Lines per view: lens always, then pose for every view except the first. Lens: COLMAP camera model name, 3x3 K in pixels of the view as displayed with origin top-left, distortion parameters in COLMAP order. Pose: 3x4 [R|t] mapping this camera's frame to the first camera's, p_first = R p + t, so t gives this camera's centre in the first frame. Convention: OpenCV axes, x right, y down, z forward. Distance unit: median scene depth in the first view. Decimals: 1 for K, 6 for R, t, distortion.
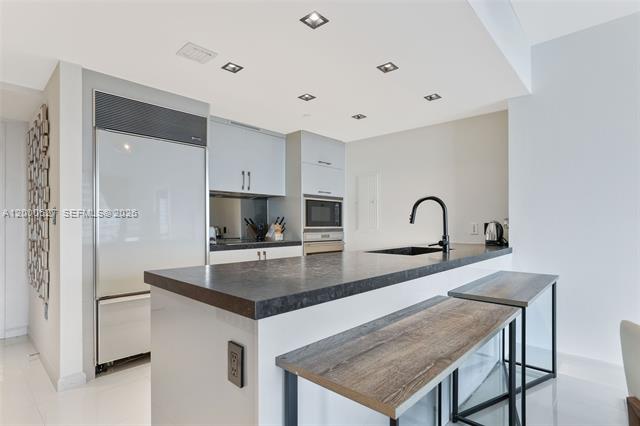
lens RADIAL K [[335.1, 0, 320.2], [0, 335.1, 224.7], [0, 0, 1]] dist [-0.003097, 0.000010]
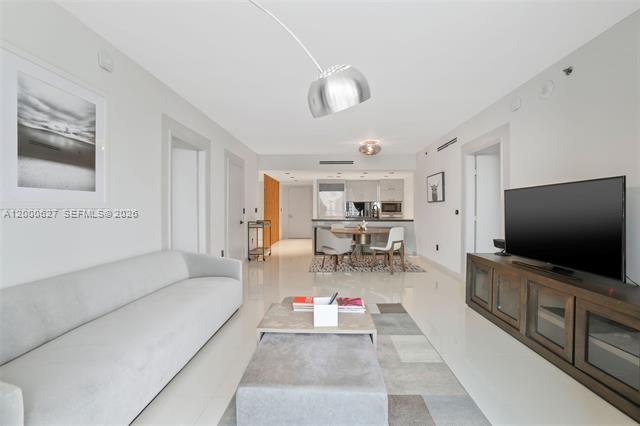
lens RADIAL K [[273.3, 0, 320.0], [0, 273.3, 213.0], [0, 0, 1]] dist [-0.000284, -0.000029]
pose [[0.649148, 0.013433, -0.760543, 1.740451], [-0.004801, 0.999897, 0.013562, -0.021873], [0.760647, -0.005152, 0.649146, -1.158351]]
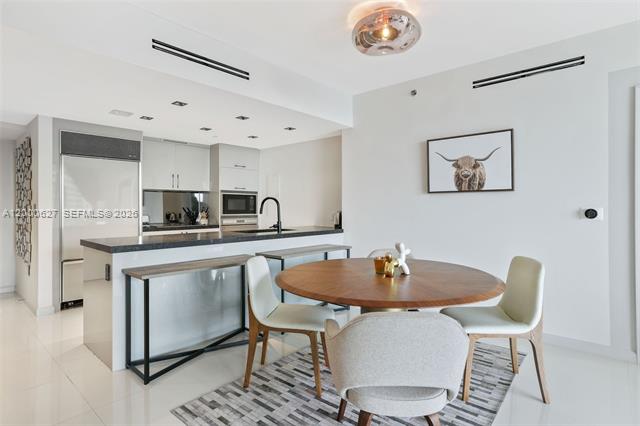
lens RADIAL K [[346.8, 0, 320.5], [0, 346.8, 206.5], [0, 0, 1]] dist [-0.001647, -0.000131]
pose [[0.999734, -0.000247, 0.023075, 0.396180], [0.000328, 0.999994, -0.003485, -0.024889], [-0.023074, 0.003491, 0.999728, -0.511330]]
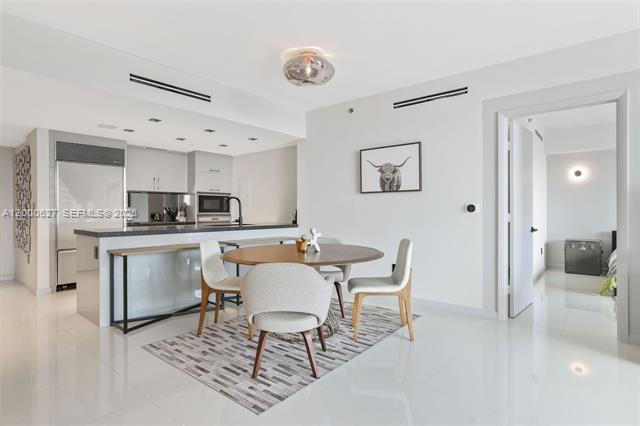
lens RADIAL K [[345.9, 0, 318.9], [0, 345.9, 211.8], [0, 0, 1]] dist [0.001270, 0.001179]
pose [[0.999141, -0.000715, 0.041436, 0.551740], [0.000660, 0.999999, 0.001341, -0.000239], [-0.041437, -0.001313, 0.999140, -0.769242]]
